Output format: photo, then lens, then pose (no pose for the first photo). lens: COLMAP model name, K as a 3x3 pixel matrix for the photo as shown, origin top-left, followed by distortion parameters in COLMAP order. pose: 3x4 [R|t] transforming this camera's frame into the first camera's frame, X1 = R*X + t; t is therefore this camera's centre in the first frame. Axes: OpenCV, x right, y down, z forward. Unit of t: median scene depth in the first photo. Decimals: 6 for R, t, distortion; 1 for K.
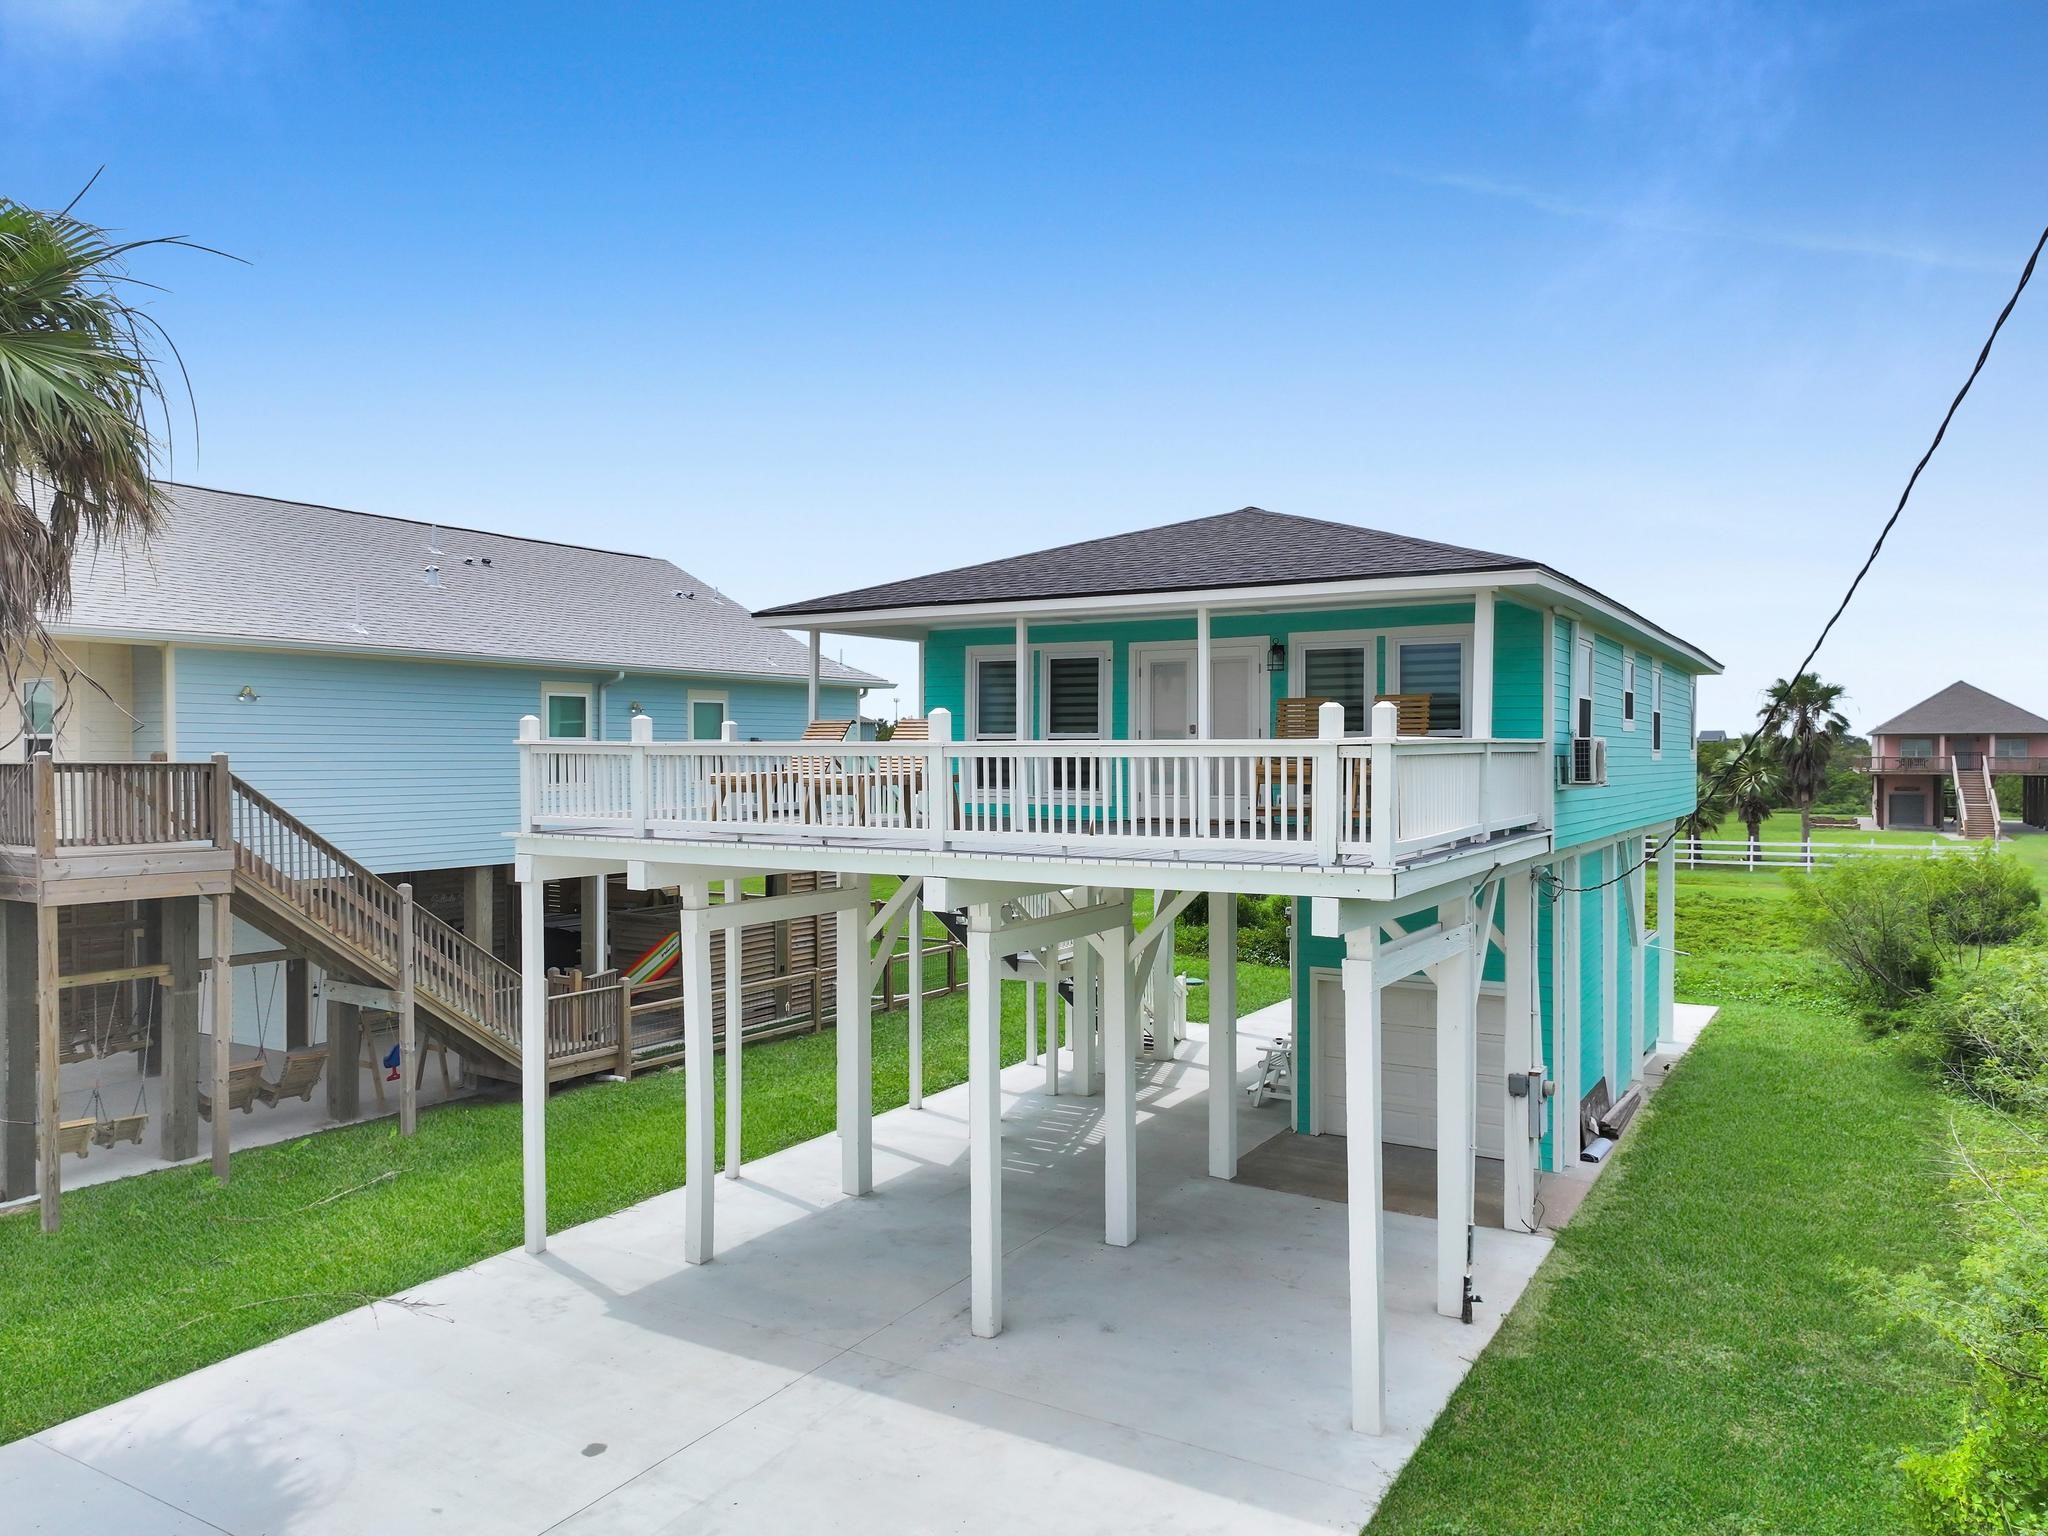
lens RADIAL K [[1431.9, 0, 1021.6], [0, 1431.9, 765.5], [0, 0, 1]] dist [0.012208, 0.000581]
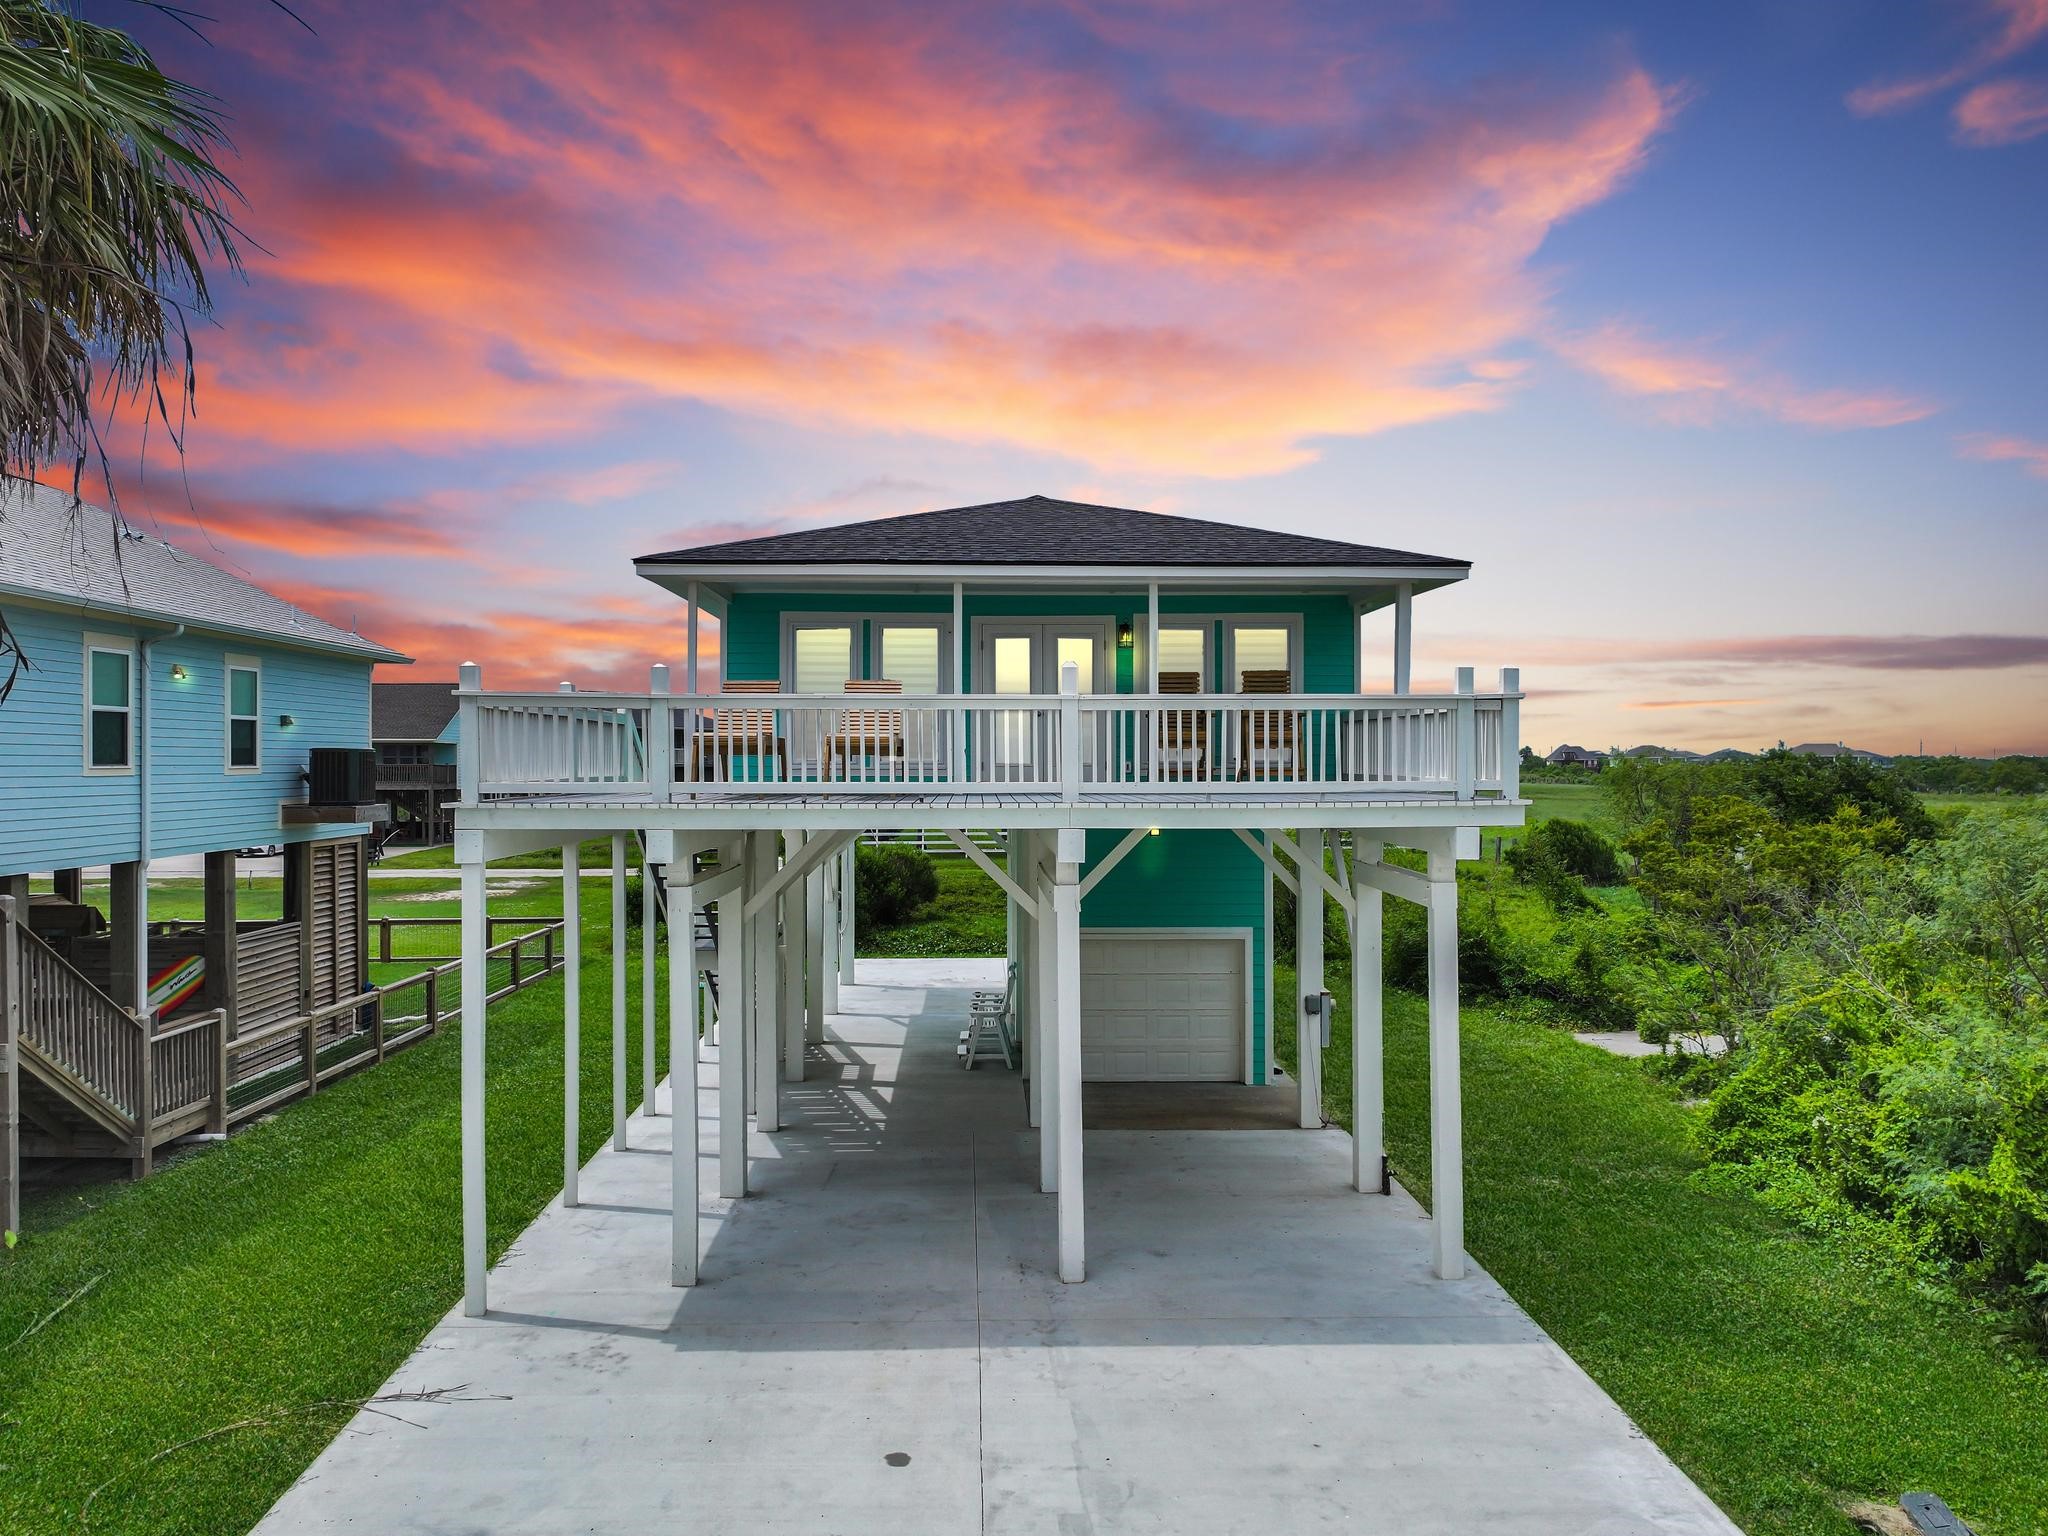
lens RADIAL K [[1431.9, 0, 1021.6], [0, 1431.9, 765.5], [0, 0, 1]] dist [0.012208, 0.000581]
pose [[0.840983, -0.002541, 0.541056, -0.563814], [0.006447, 0.999965, -0.005325, 0.034004], [-0.541024, 0.007966, 0.840970, 0.150474]]
